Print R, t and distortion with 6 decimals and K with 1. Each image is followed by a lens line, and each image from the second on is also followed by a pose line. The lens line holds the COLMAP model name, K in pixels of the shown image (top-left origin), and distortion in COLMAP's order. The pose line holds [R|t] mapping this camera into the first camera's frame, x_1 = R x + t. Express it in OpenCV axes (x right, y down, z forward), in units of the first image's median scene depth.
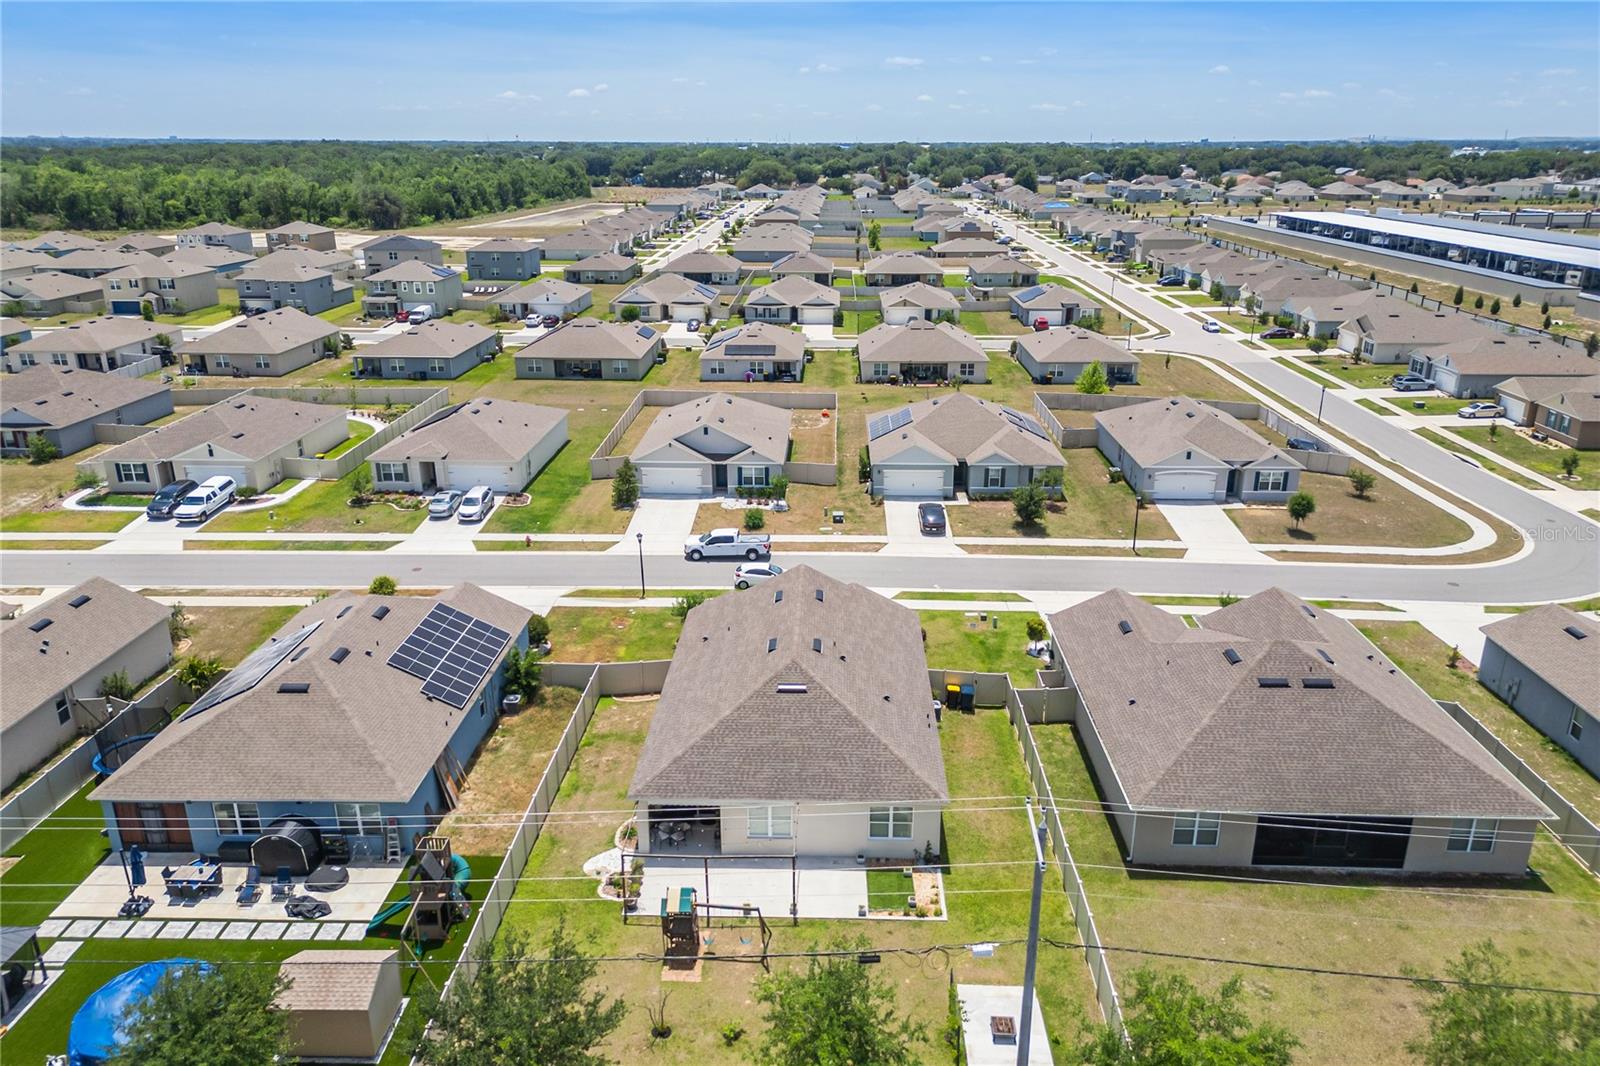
lens RADIAL K [[1113.1, 0, 800.0], [0, 1113.1, 533.0], [0, 0, 1]] dist [0.094327, -0.098971]
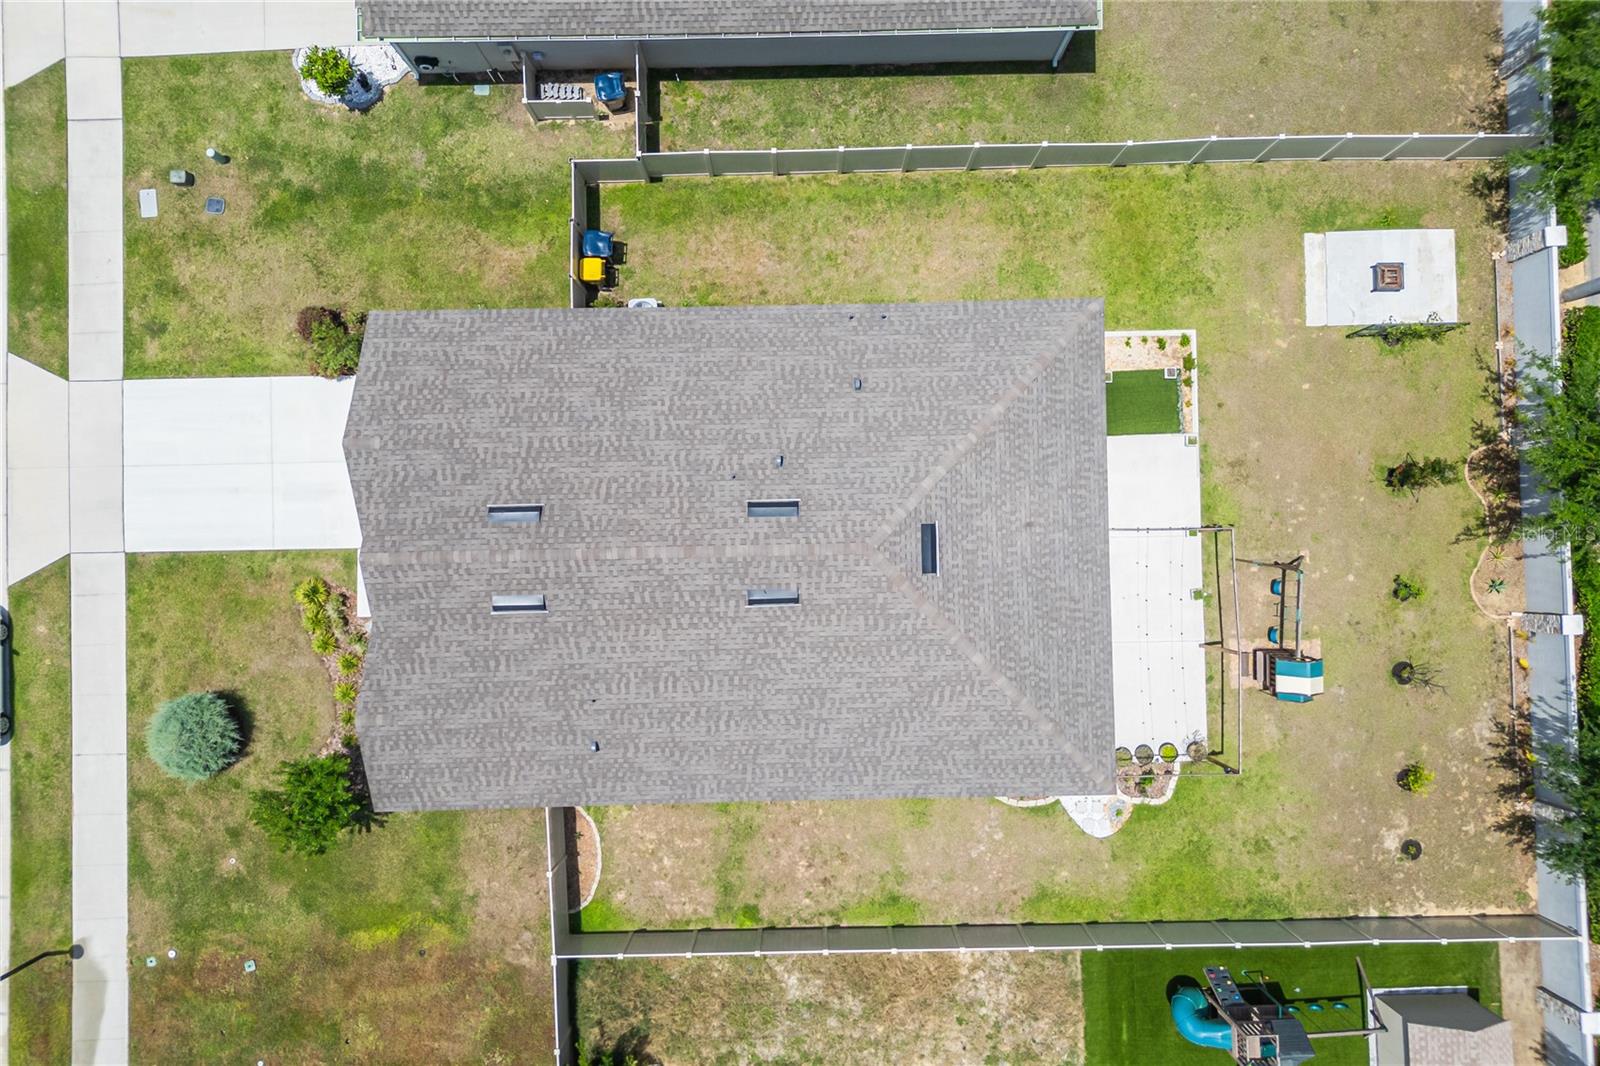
lens RADIAL K [[1113.1, 0, 800.0], [0, 1113.1, 533.0], [0, 0, 1]] dist [0.094327, -0.098971]
pose [[-0.055517, -0.998219, 0.021836, -0.007546], [0.320838, 0.002875, 0.947130, -0.437908], [-0.945506, 0.059587, 0.320107, 0.956899]]
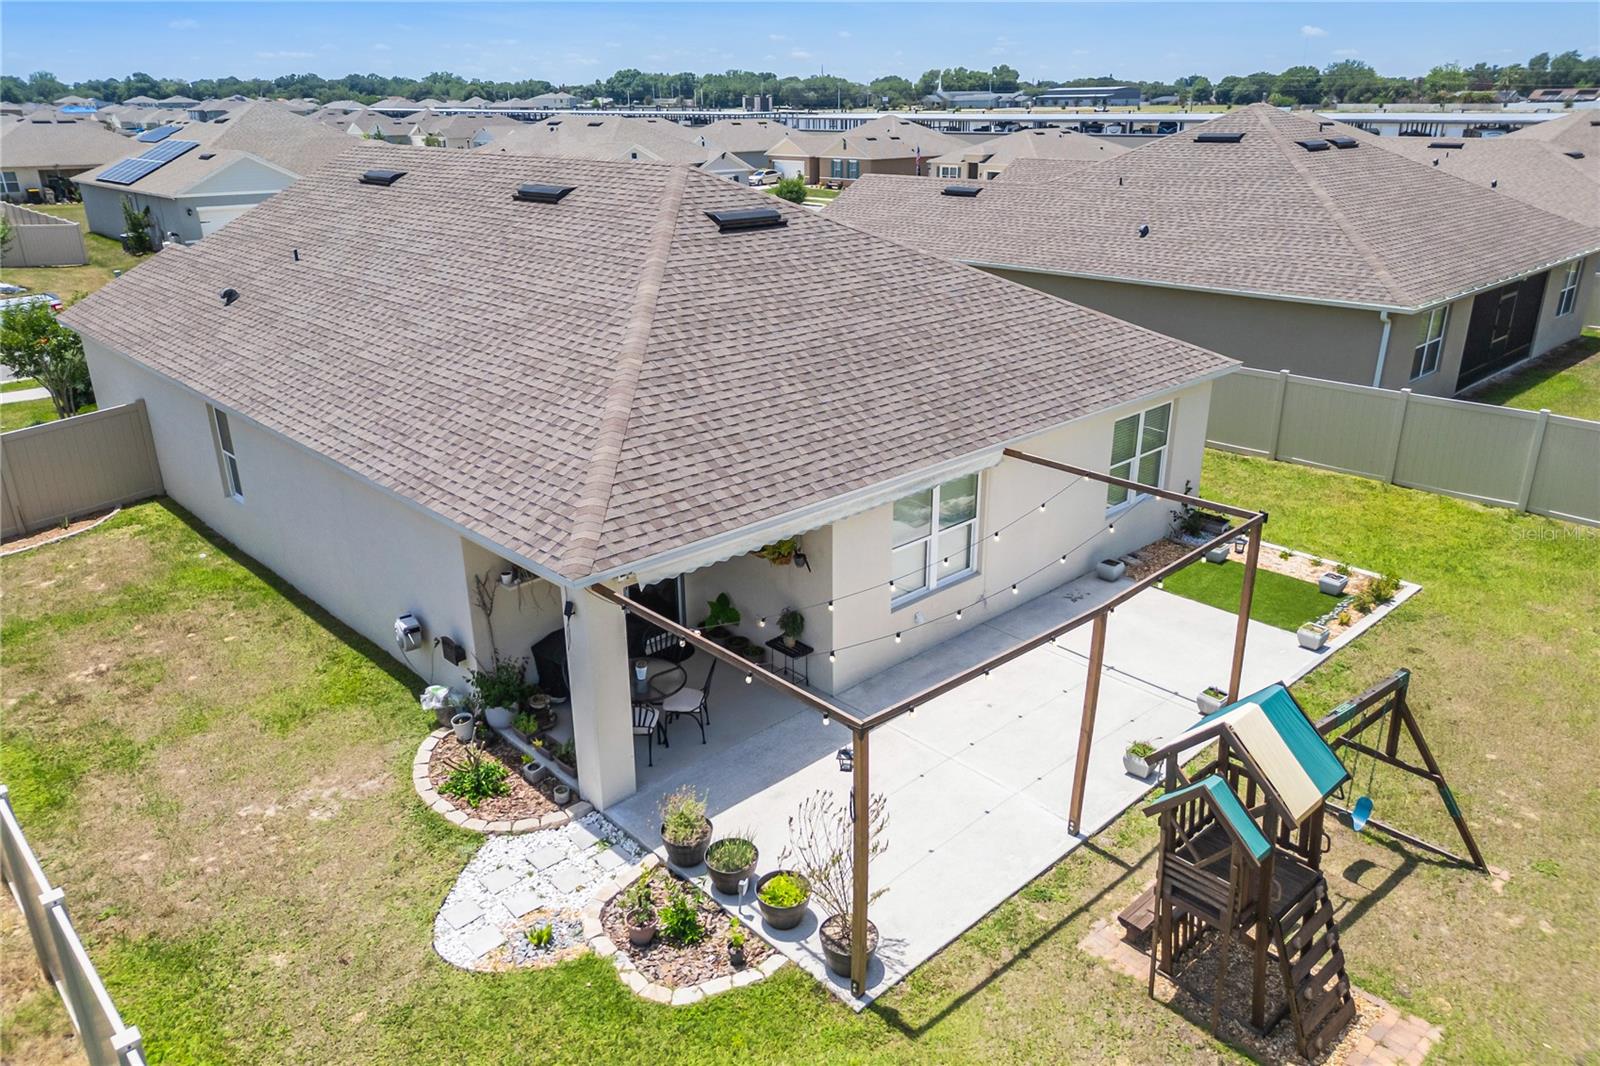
lens RADIAL K [[1113.1, 0, 800.0], [0, 1113.1, 533.0], [0, 0, 1]] dist [0.094327, -0.098971]
pose [[0.700707, -0.254685, 0.666443, -0.273748], [0.235368, 0.964338, 0.121058, 0.209951], [-0.673507, 0.072033, 0.735662, 0.798022]]
